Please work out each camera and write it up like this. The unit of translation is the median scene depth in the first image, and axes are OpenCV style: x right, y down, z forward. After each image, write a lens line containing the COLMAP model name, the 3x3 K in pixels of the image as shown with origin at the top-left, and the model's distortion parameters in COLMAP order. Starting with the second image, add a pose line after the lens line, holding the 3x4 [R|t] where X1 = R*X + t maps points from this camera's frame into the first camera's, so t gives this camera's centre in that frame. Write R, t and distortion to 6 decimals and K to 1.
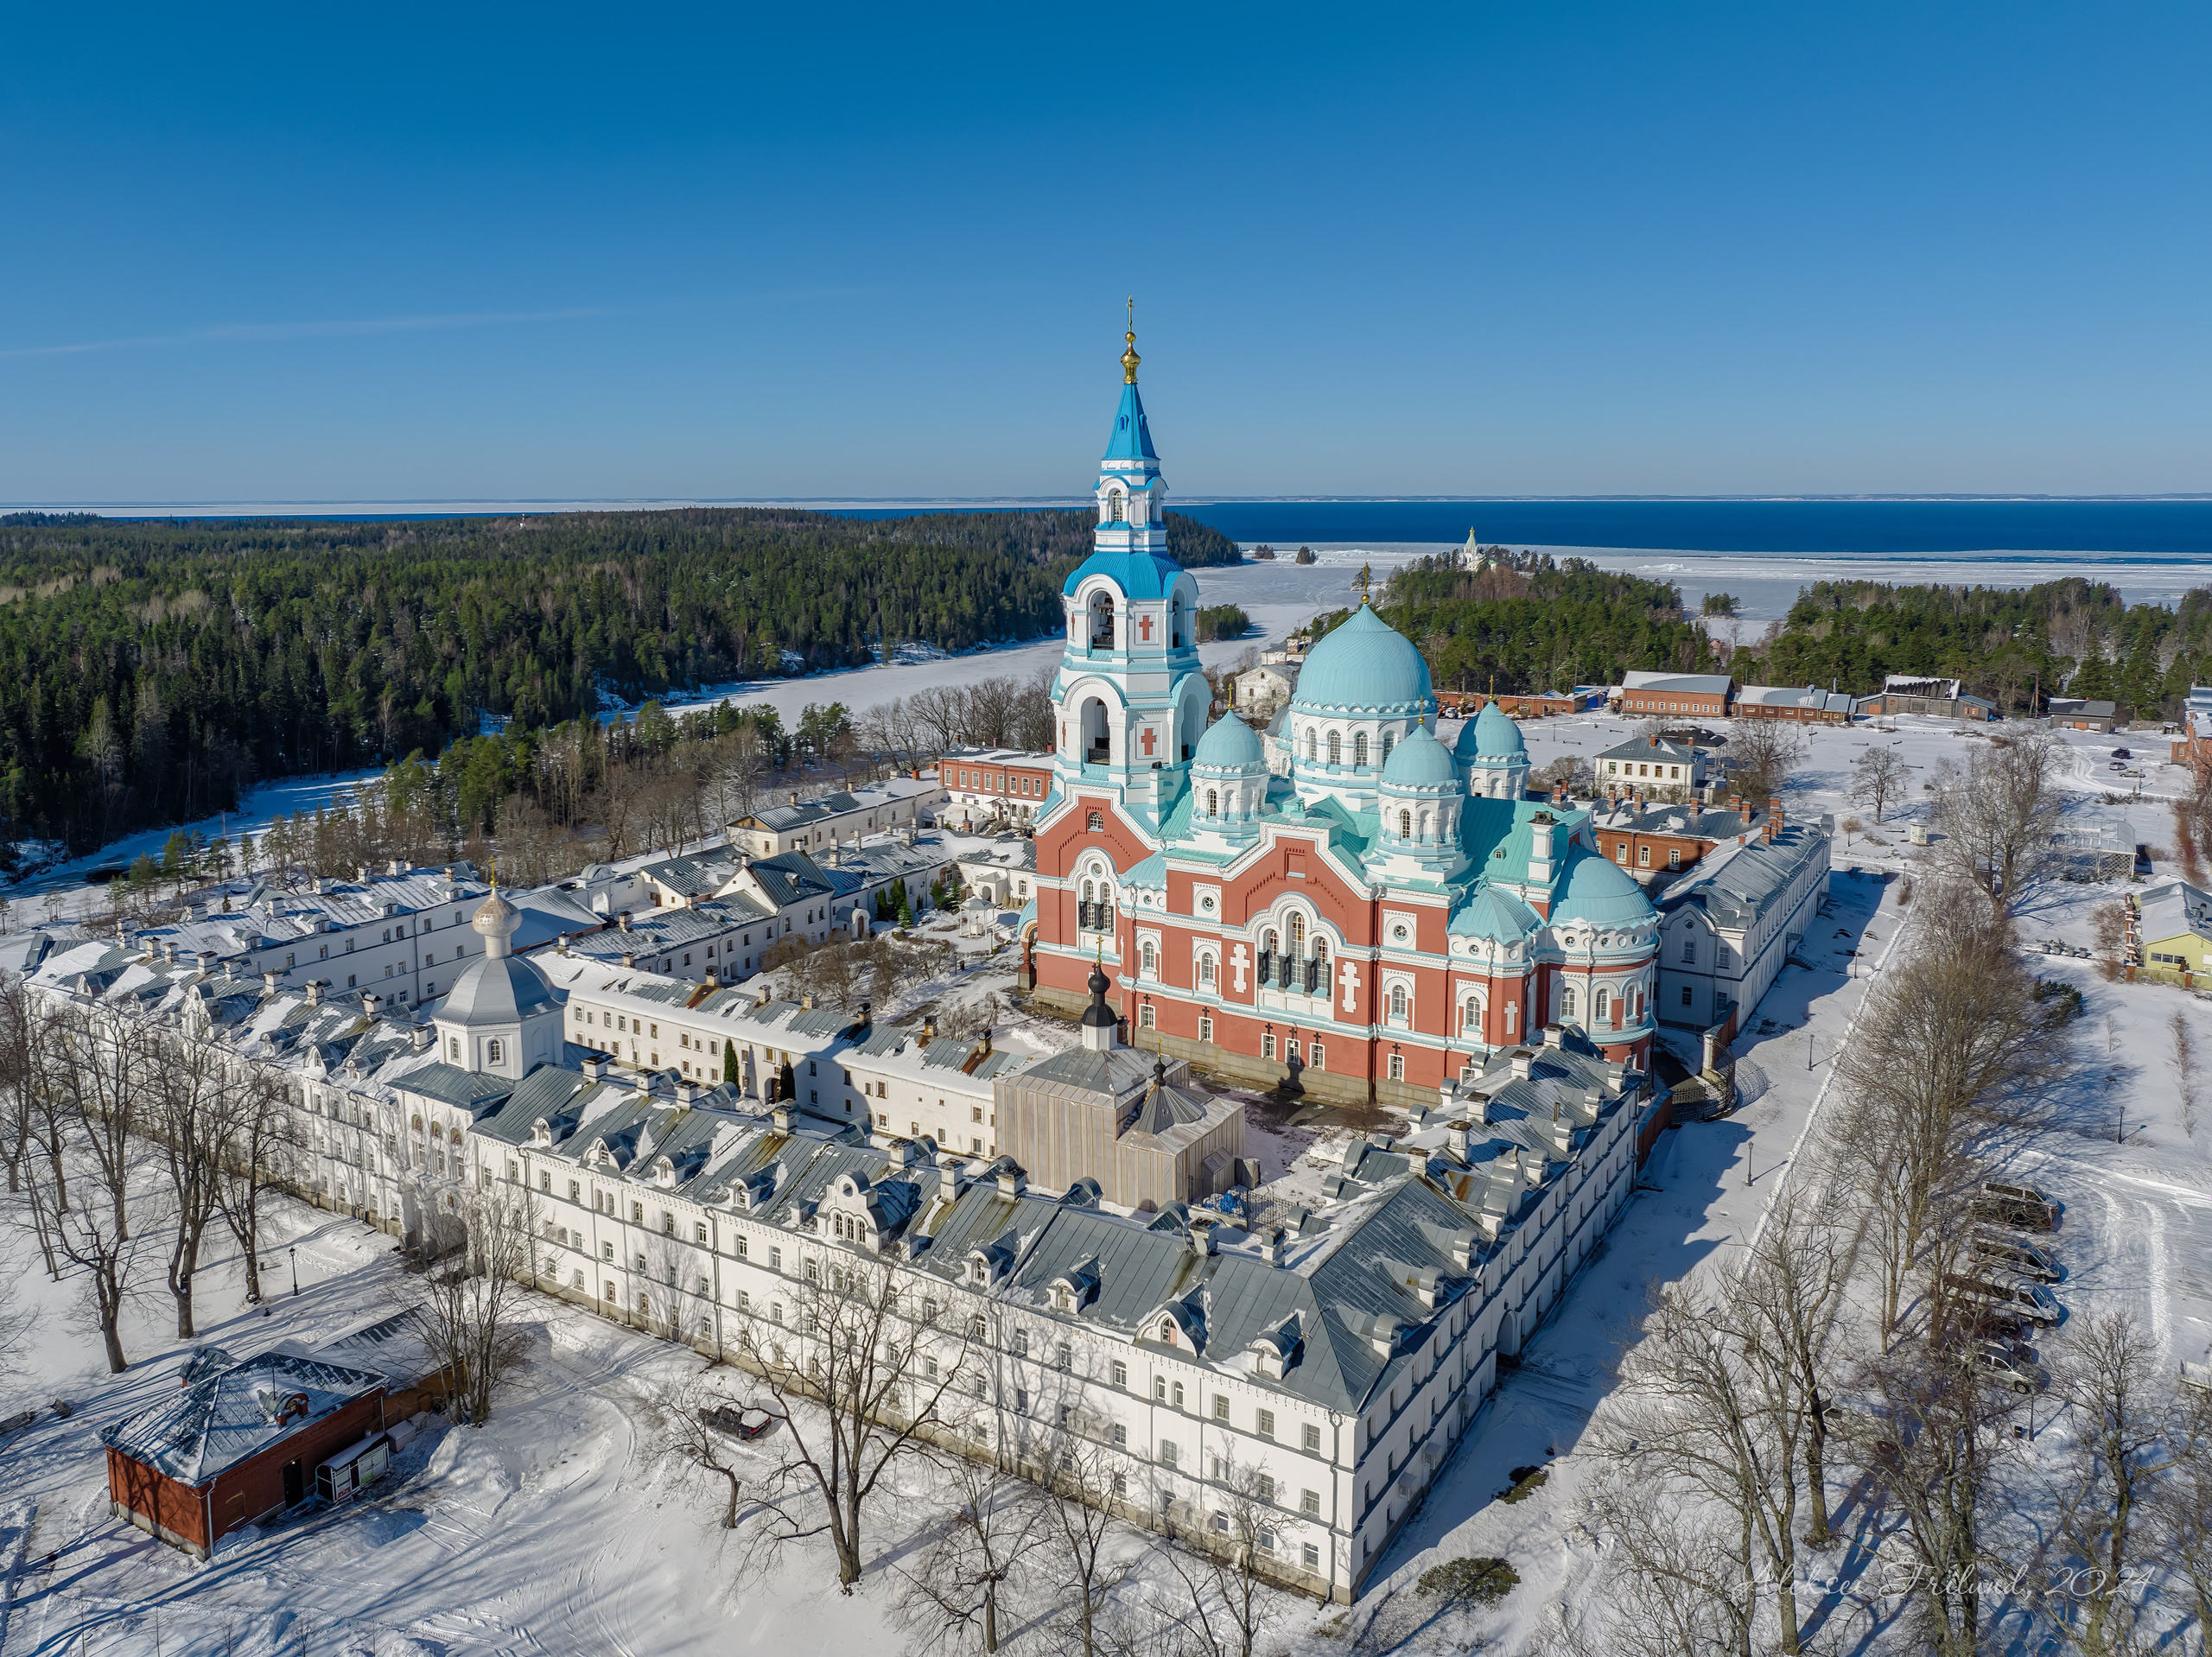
lens RADIAL K [[1789.5, 0, 1114.9], [0, 1789.5, 837.2], [0, 0, 1]] dist [-0.075009, -0.000428]
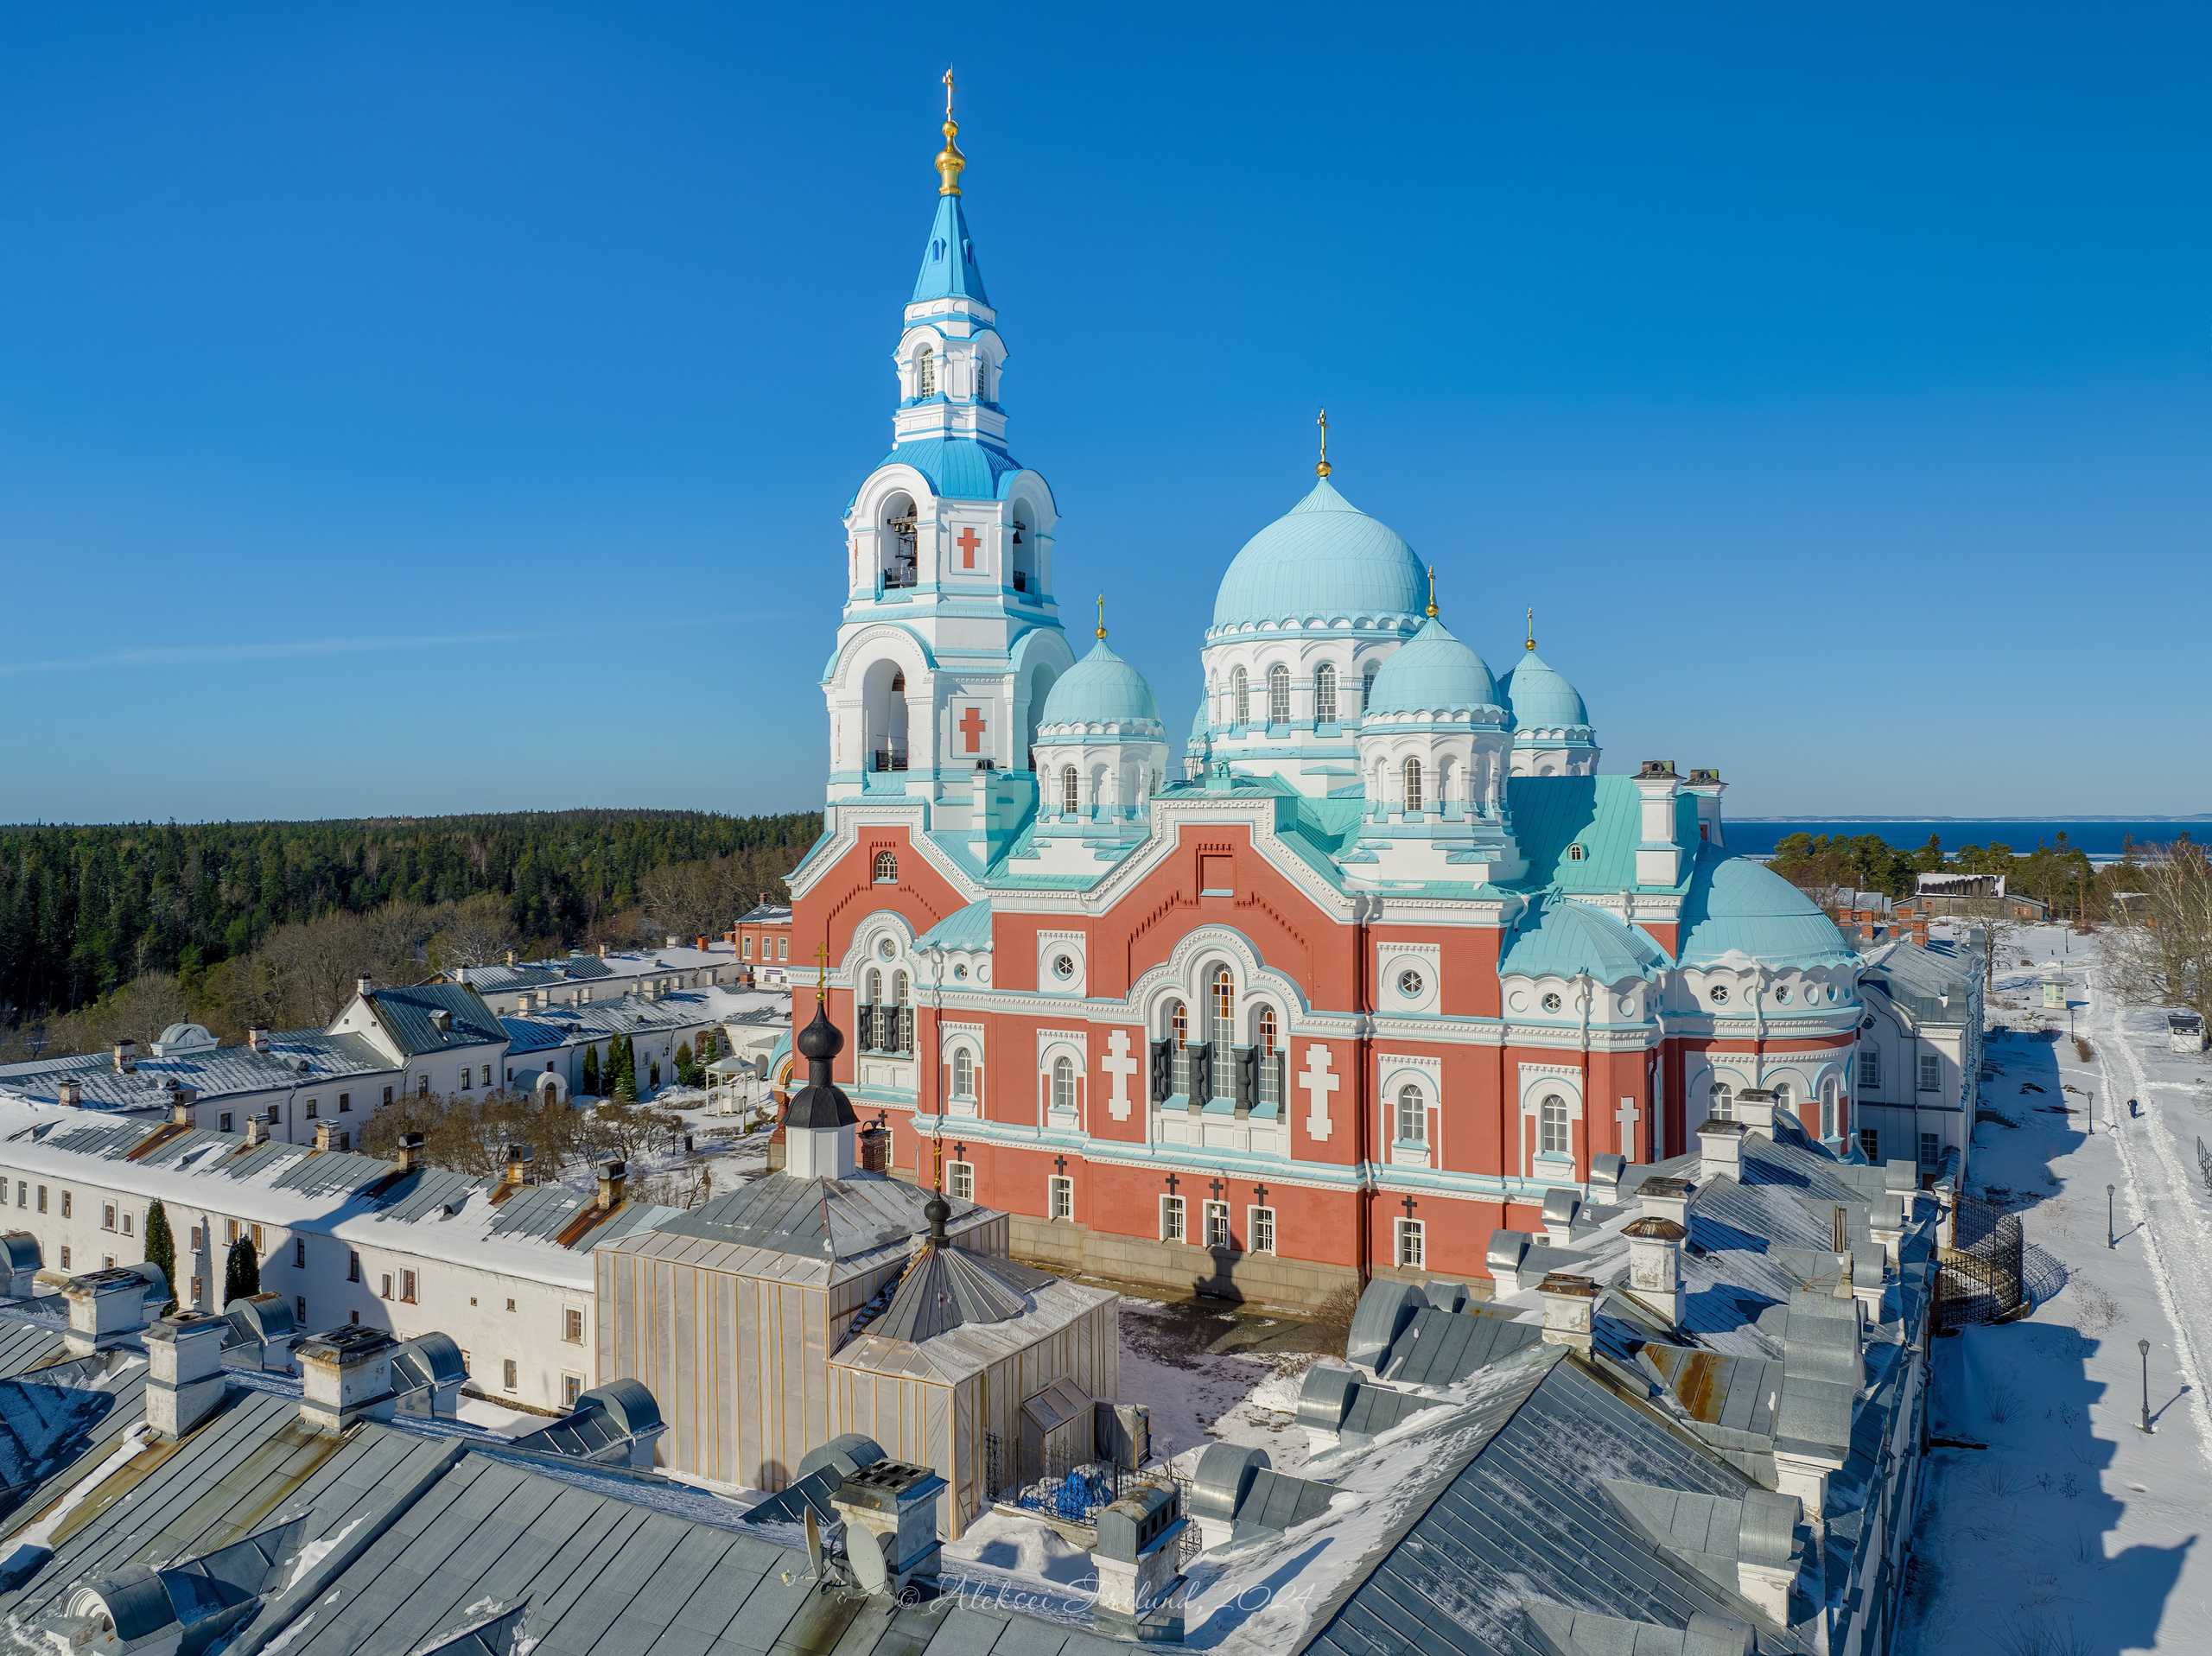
lens RADIAL K [[1789.4, 0, 1155.0], [0, 1789.4, 818.2], [0, 0, 1]] dist [-0.075009, -0.000428]
pose [[0.998018, 0.001315, 0.062912, 0.048068], [0.011484, 0.979186, -0.202641, 0.112136], [-0.061869, 0.202962, 0.977230, 0.461763]]
